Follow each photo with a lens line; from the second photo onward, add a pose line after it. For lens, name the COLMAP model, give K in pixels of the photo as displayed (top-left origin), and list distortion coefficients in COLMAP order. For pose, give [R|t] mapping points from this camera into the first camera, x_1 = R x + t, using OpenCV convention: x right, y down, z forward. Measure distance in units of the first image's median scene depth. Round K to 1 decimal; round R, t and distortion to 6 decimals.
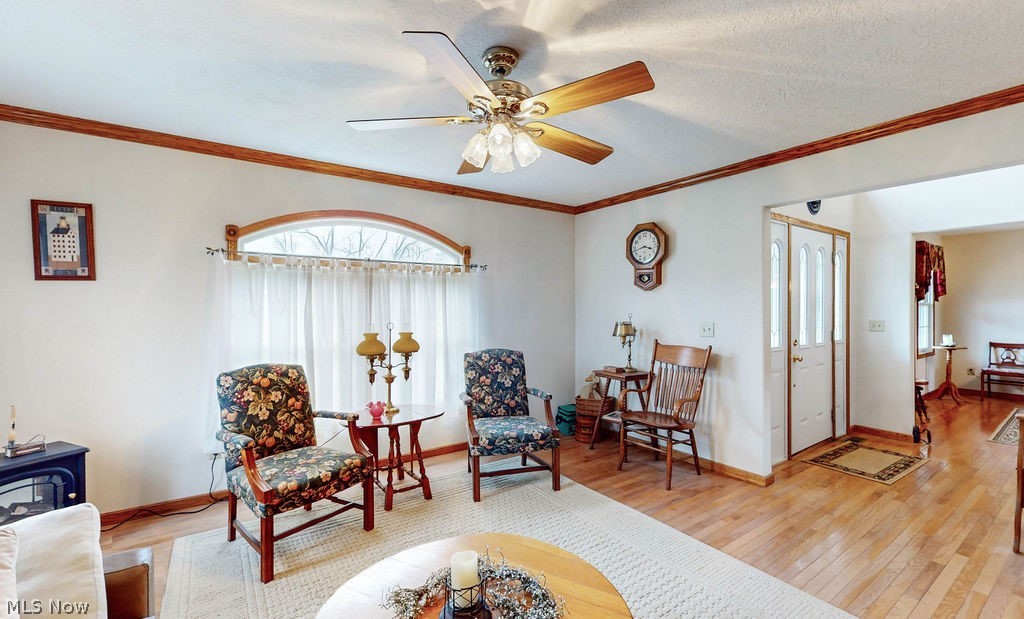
lens RADIAL K [[425.0, 0, 512.0], [0, 425.0, 309.5], [0, 0, 1]] dist [0.010732, 0.000039]
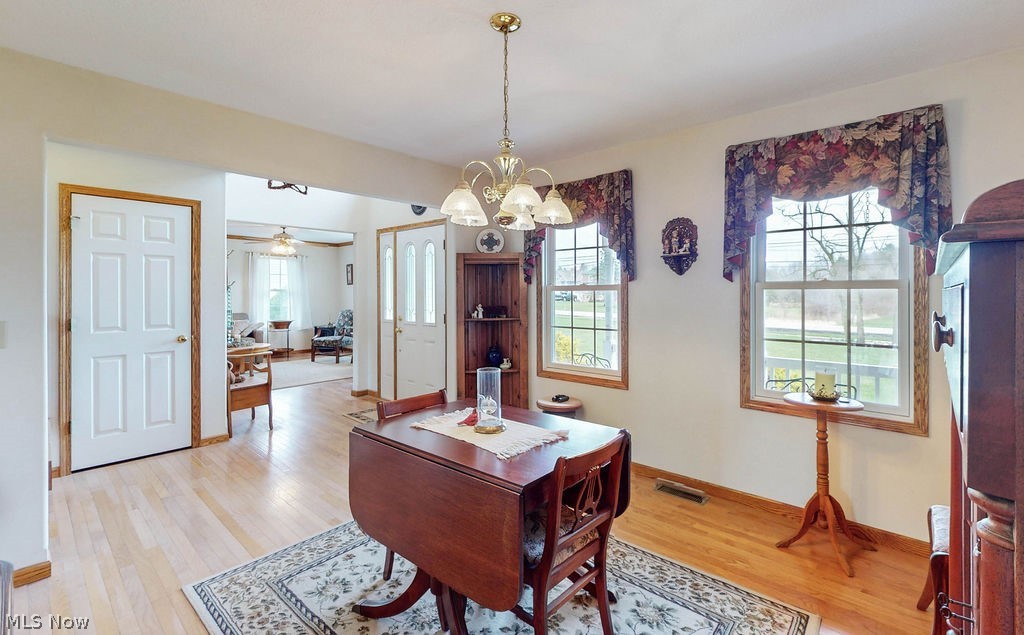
lens RADIAL K [[452.0, 0, 550.0], [0, 452.0, 292.2], [0, 0, 1]] dist [-0.000835, 0.000133]
pose [[0.262056, 0.002368, -0.965050, 2.580617], [-0.003094, 0.999994, 0.001613, -0.010364], [0.965048, 0.002563, 0.262062, 1.302934]]
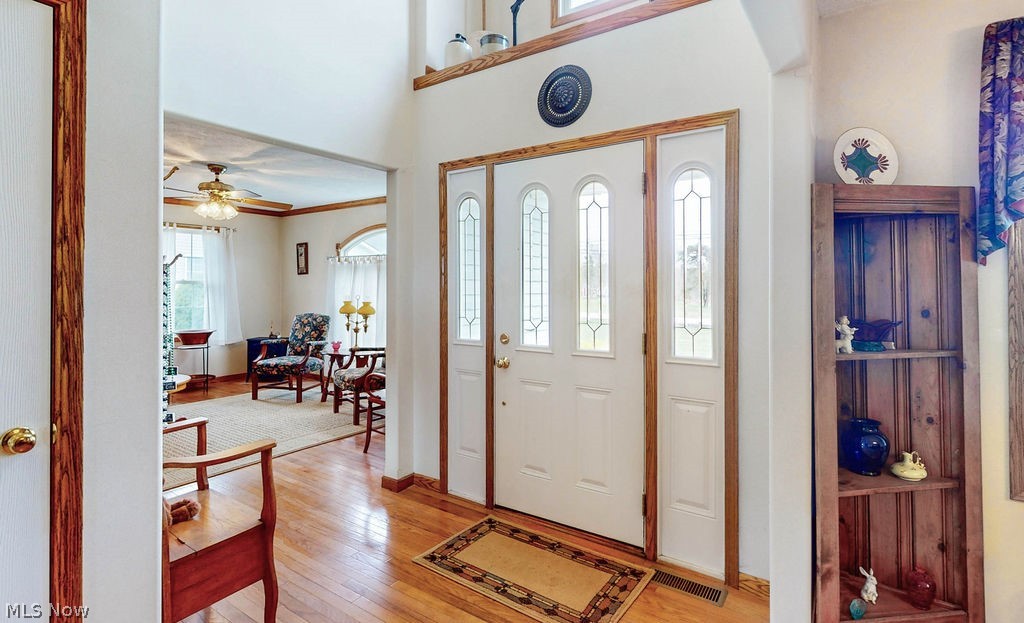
lens RADIAL K [[500.4, 0, 527.0], [0, 500.4, 284.3], [0, 0, 1]] dist [0.005122, -0.000806]
pose [[0.365644, -0.001186, -0.930754, 1.679416], [-0.005053, 0.999982, -0.003260, -0.005451], [0.930741, 0.005895, 0.365631, 0.901234]]
